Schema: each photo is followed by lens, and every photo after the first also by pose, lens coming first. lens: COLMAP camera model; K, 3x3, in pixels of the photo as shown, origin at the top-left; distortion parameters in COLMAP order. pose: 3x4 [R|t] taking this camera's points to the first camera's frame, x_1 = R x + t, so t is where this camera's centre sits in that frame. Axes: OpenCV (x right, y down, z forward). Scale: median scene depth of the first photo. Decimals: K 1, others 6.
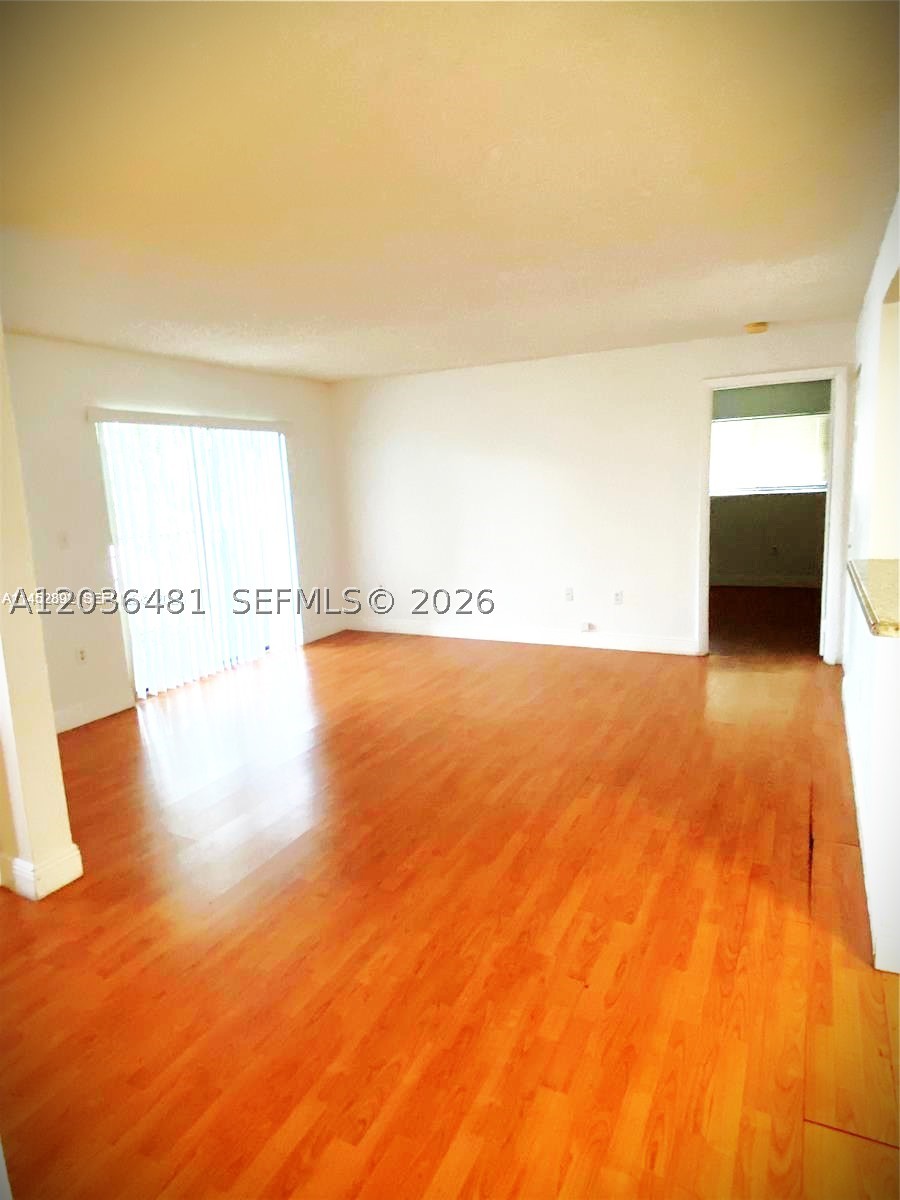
lens RADIAL K [[694.5, 0, 453.8], [0, 694.5, 594.4], [0, 0, 1]] dist [0.098129, -0.119633]
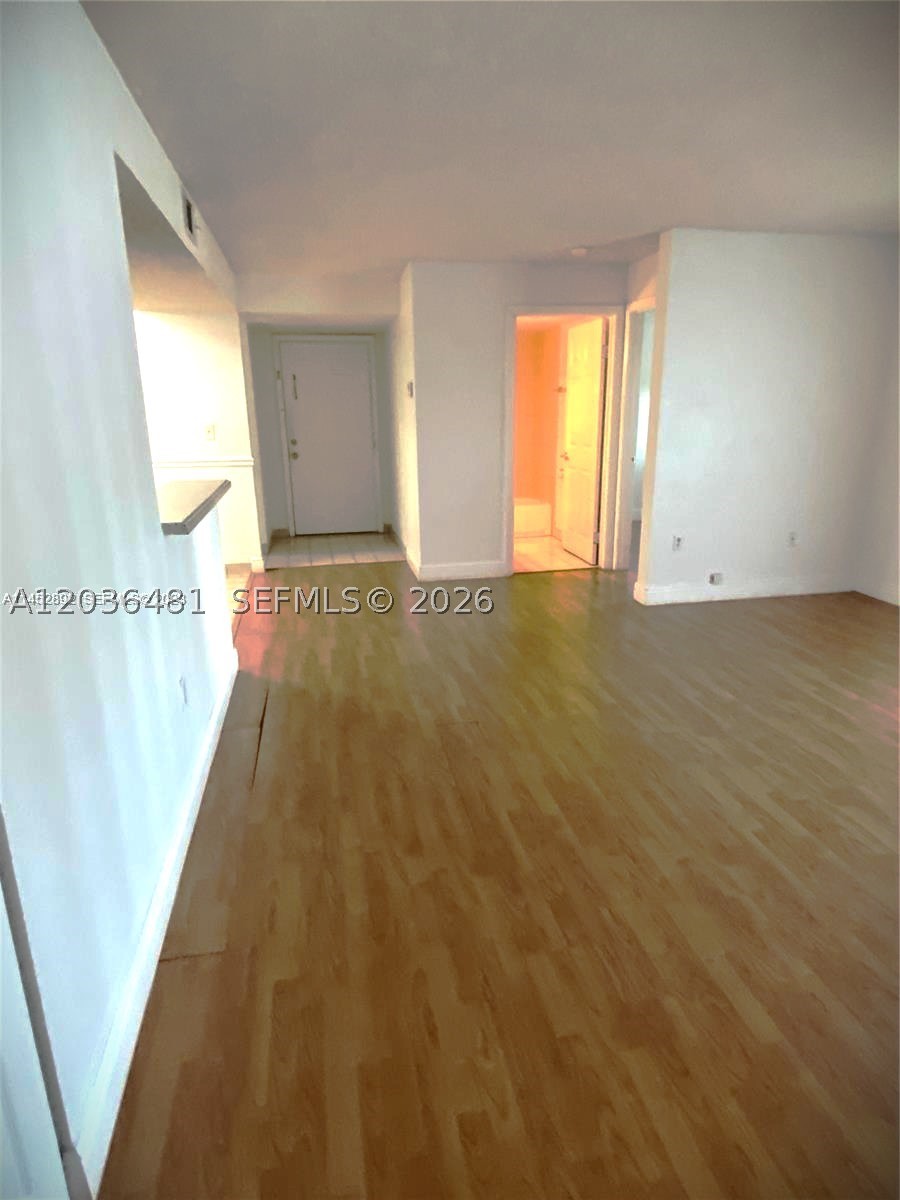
lens RADIAL K [[694.5, 0, 453.8], [0, 694.5, 594.4], [0, 0, 1]] dist [0.098129, -0.119633]
pose [[-0.786176, 0.215995, -0.579028, 0.830277], [-0.053175, 0.909817, 0.411588, -0.318317], [0.615710, 0.354371, -0.703791, 1.822243]]
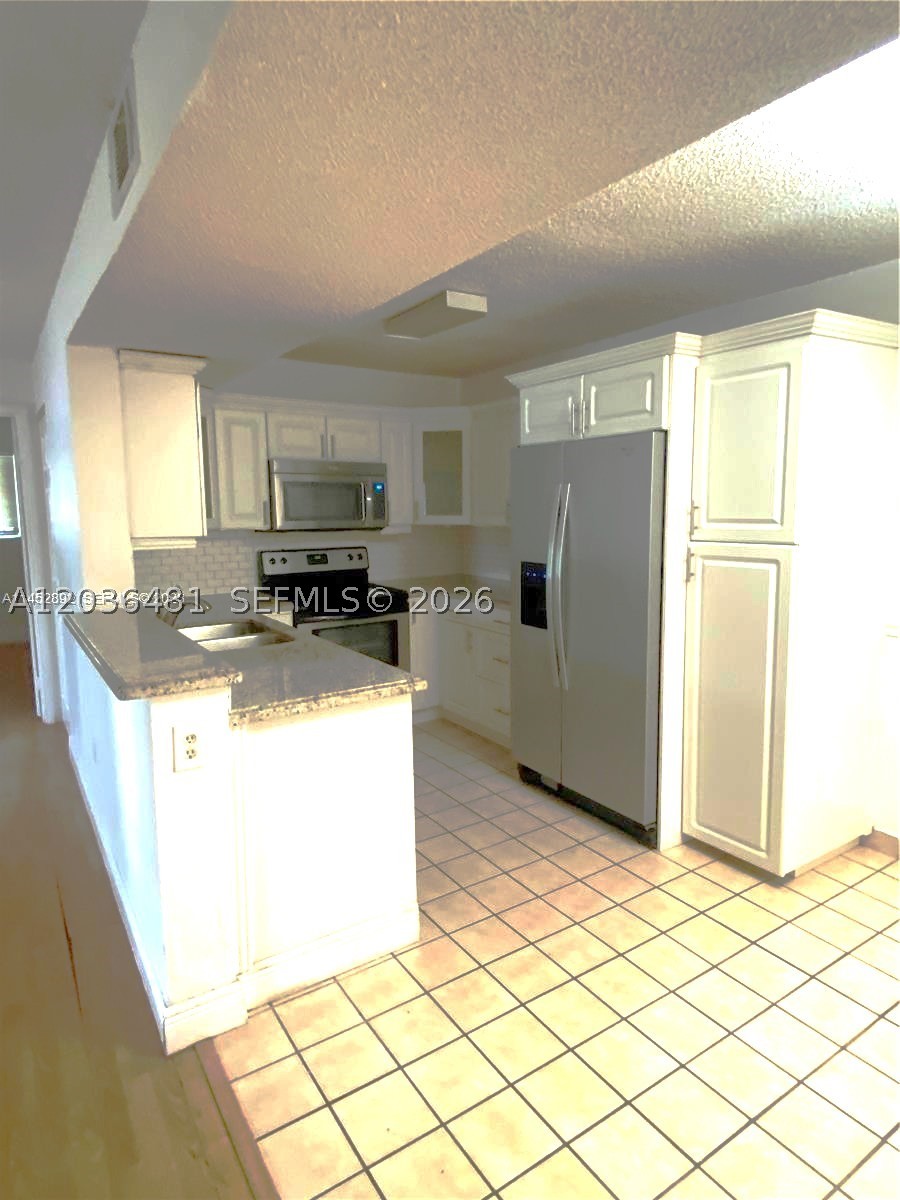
lens RADIAL K [[694.5, 0, 453.8], [0, 694.5, 594.4], [0, 0, 1]] dist [0.098129, -0.119633]
pose [[0.504014, -0.070963, 0.860775, 0.026498], [0.125757, 0.992028, 0.008149, -0.019520], [-0.854491, 0.104141, 0.508920, 0.106888]]
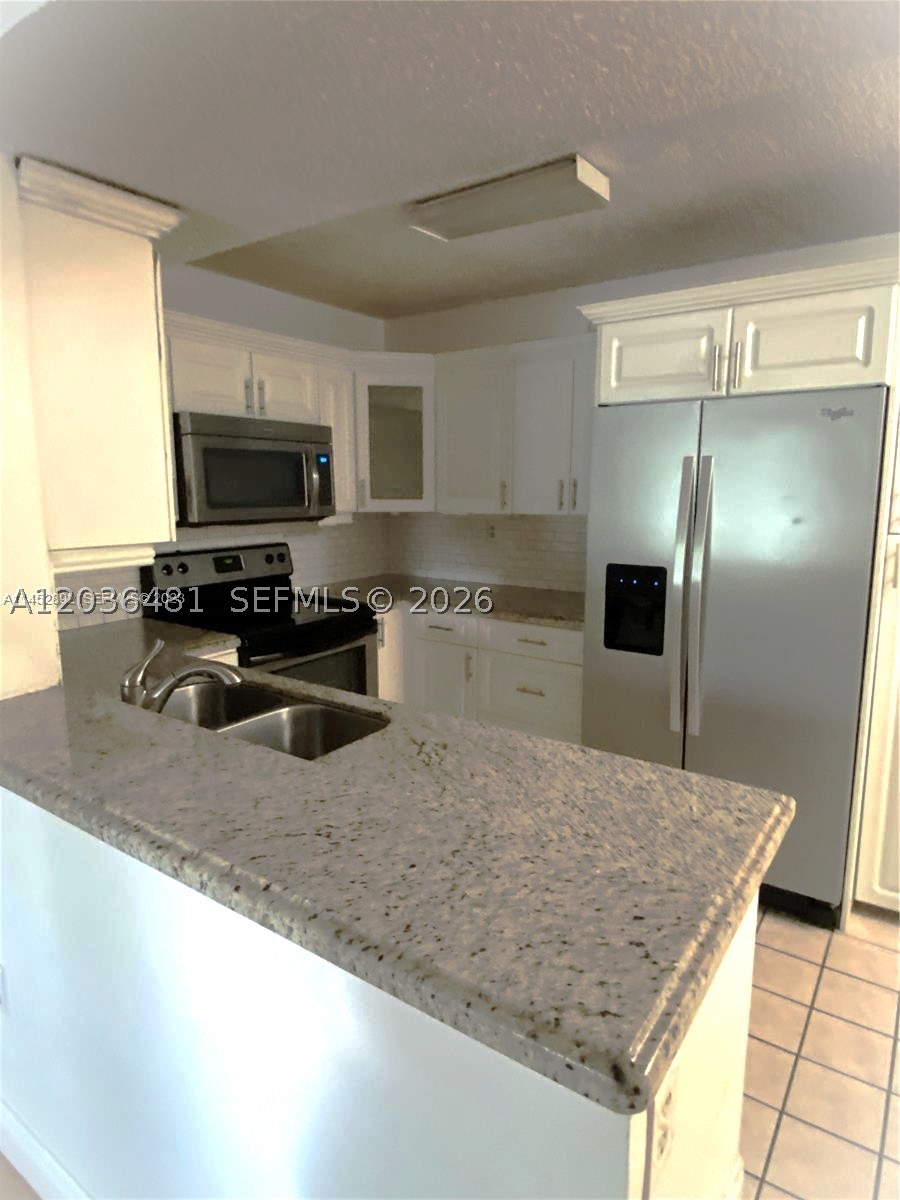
lens RADIAL K [[694.5, 0, 453.8], [0, 694.5, 594.4], [0, 0, 1]] dist [0.098129, -0.119633]
pose [[0.153563, -0.112877, 0.981671, 0.212557], [0.156116, 0.983748, 0.088695, -0.118982], [-0.975729, 0.139634, 0.168690, 0.642669]]
